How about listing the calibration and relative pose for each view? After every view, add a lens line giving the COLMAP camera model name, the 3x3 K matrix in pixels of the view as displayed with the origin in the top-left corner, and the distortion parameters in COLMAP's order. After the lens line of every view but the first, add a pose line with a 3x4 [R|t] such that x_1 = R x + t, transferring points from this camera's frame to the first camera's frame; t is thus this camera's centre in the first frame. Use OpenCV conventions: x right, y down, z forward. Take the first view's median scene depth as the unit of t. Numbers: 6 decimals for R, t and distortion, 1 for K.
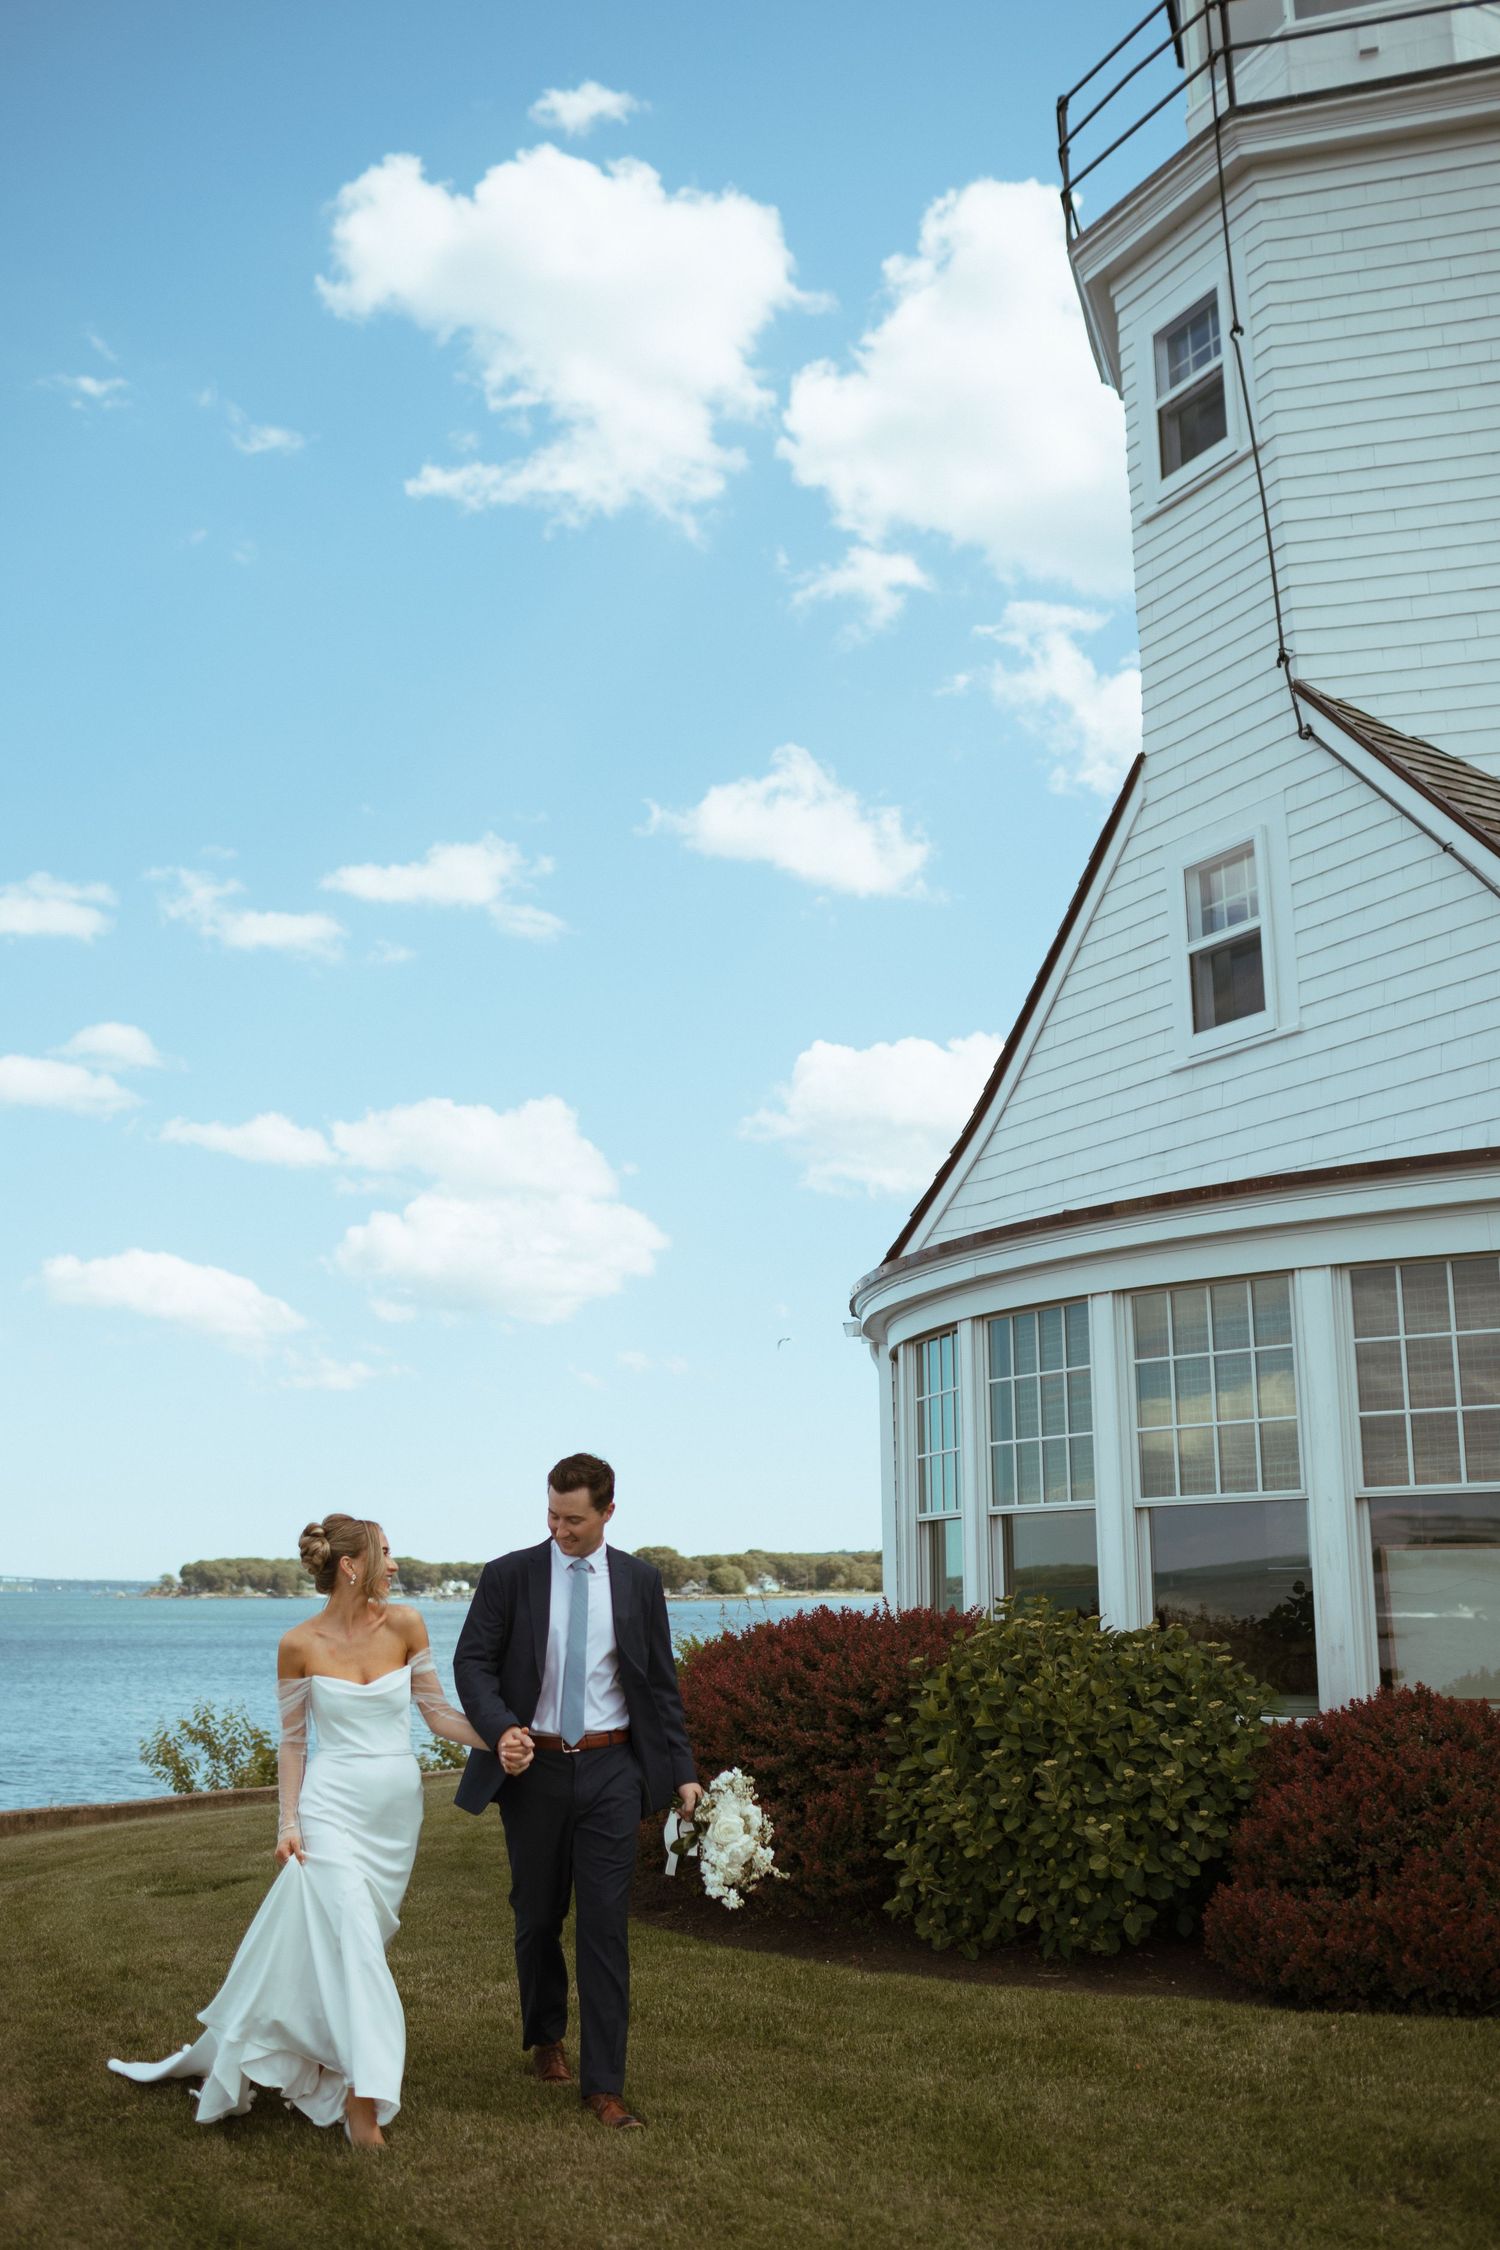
lens RADIAL K [[2227.7, 0, 750.0], [0, 2227.7, 1125.0], [0, 0, 1]] dist [-0.060217, 0.006435]
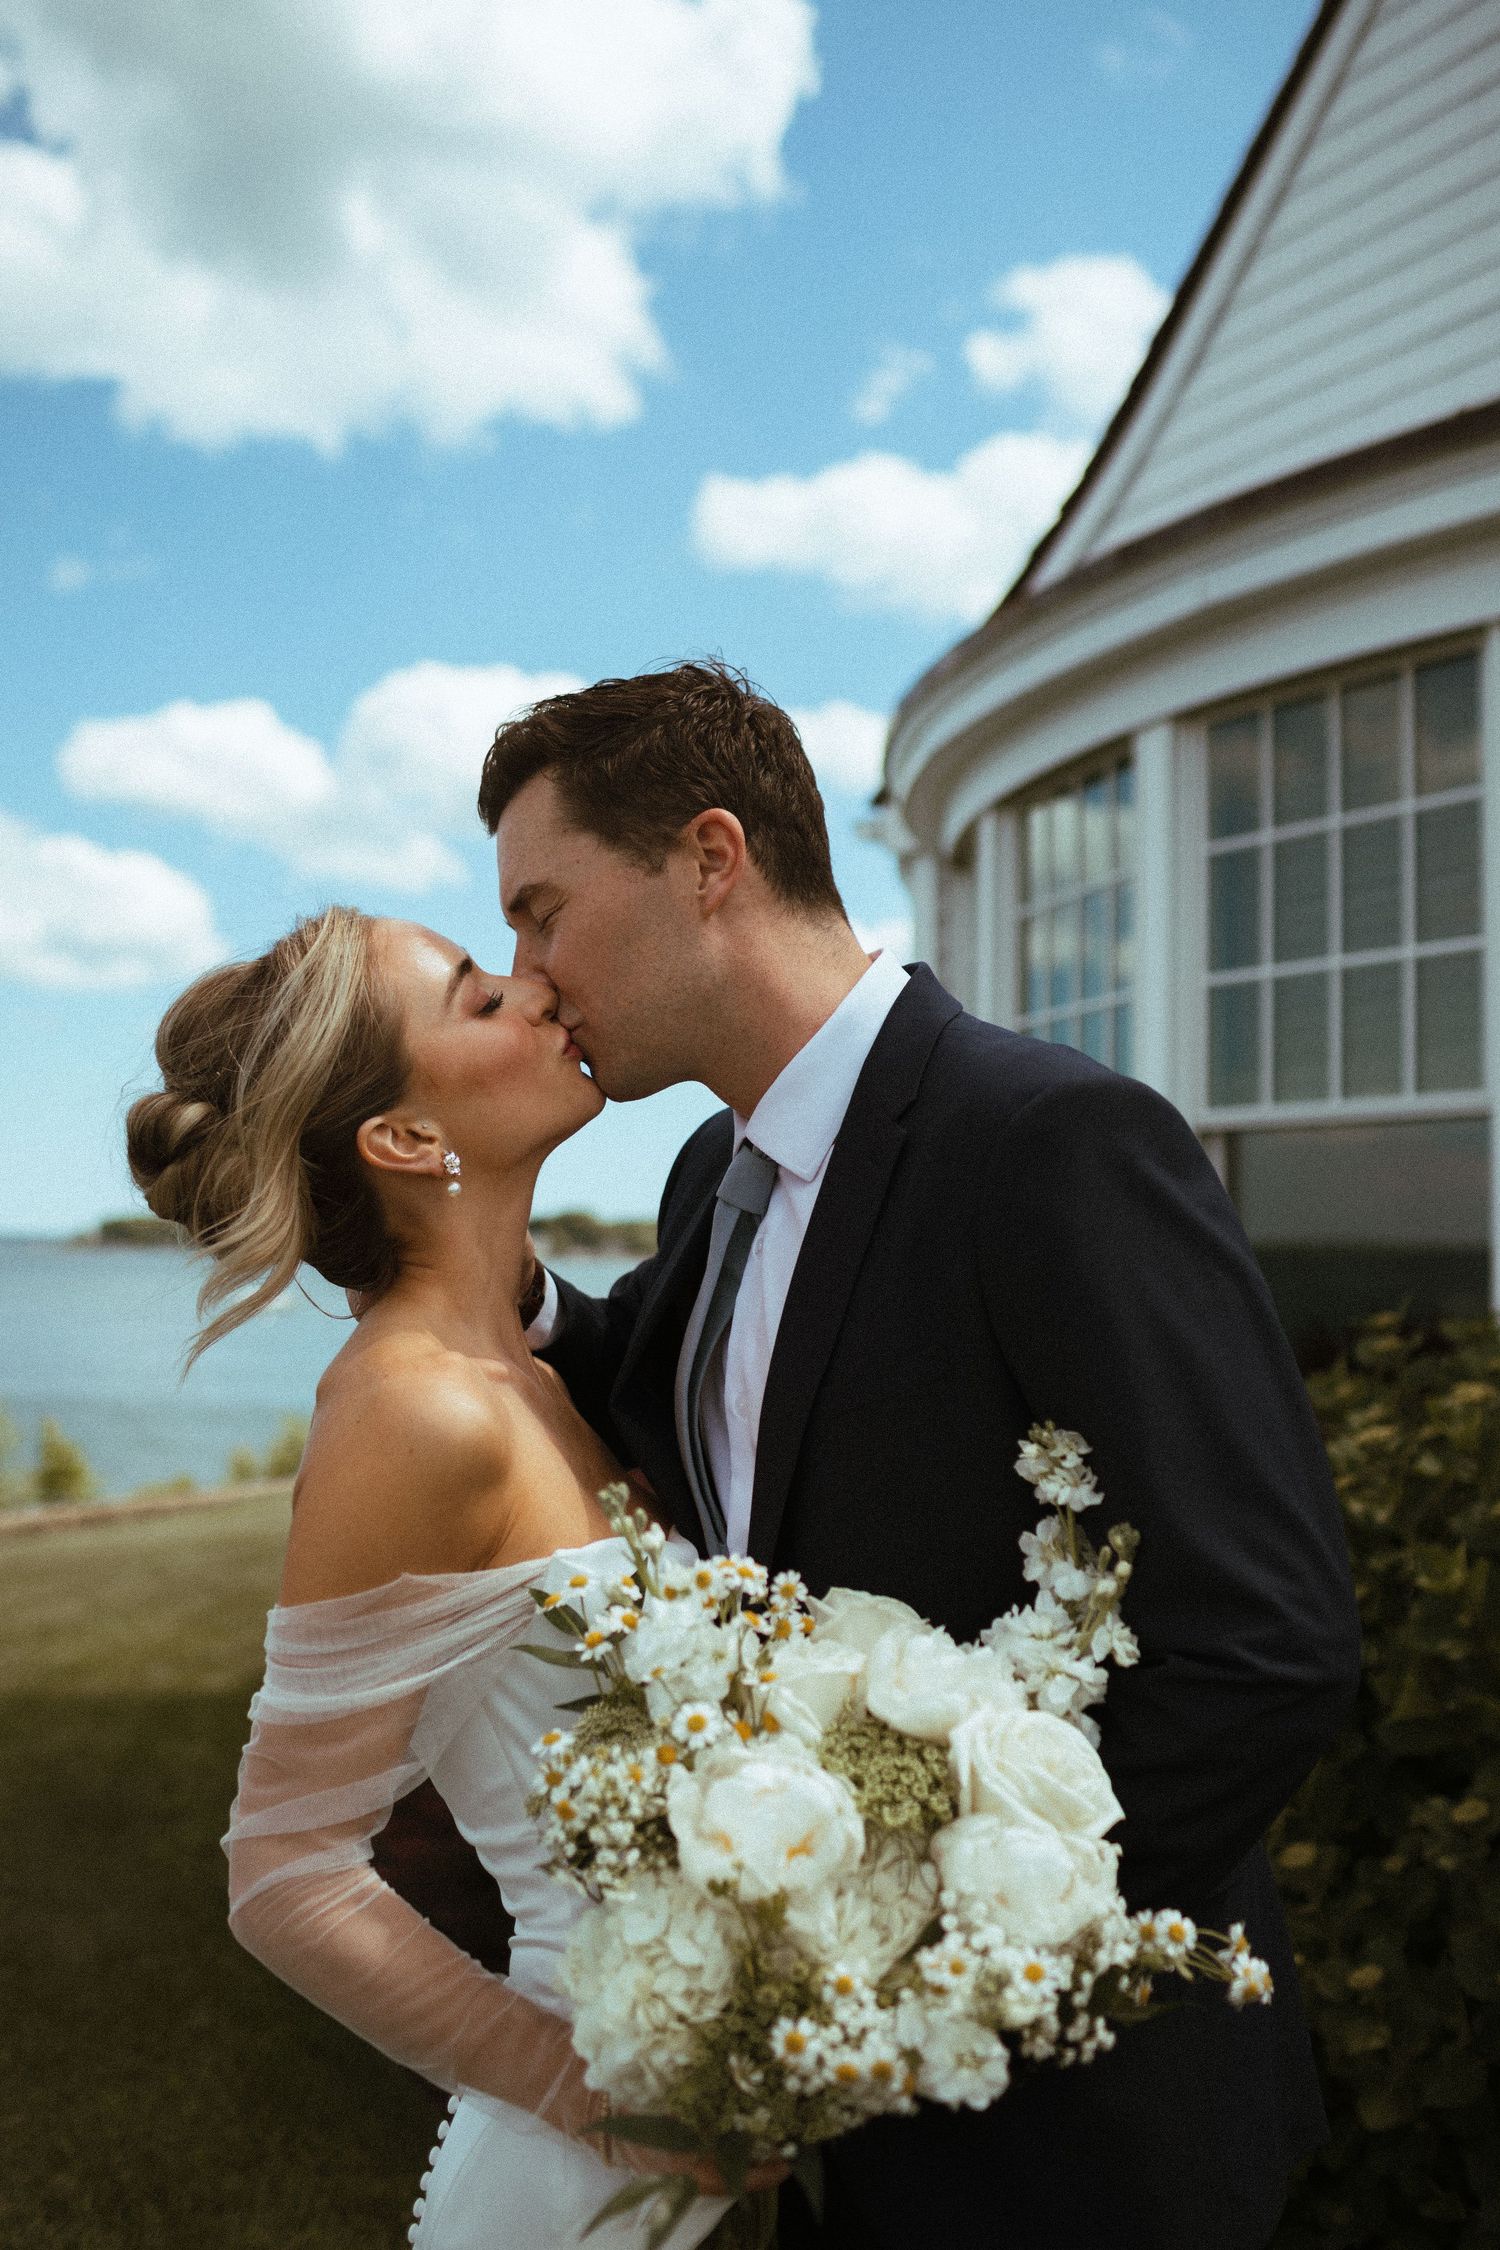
lens RADIAL K [[2227.7, 0, 750.0], [0, 2227.7, 1125.0], [0, 0, 1]] dist [-0.060217, 0.006435]
pose [[0.999445, 0.013043, 0.030657, -0.003753], [-0.017520, 0.988434, 0.150633, 0.102556], [-0.028337, -0.151087, 0.988114, 0.523356]]
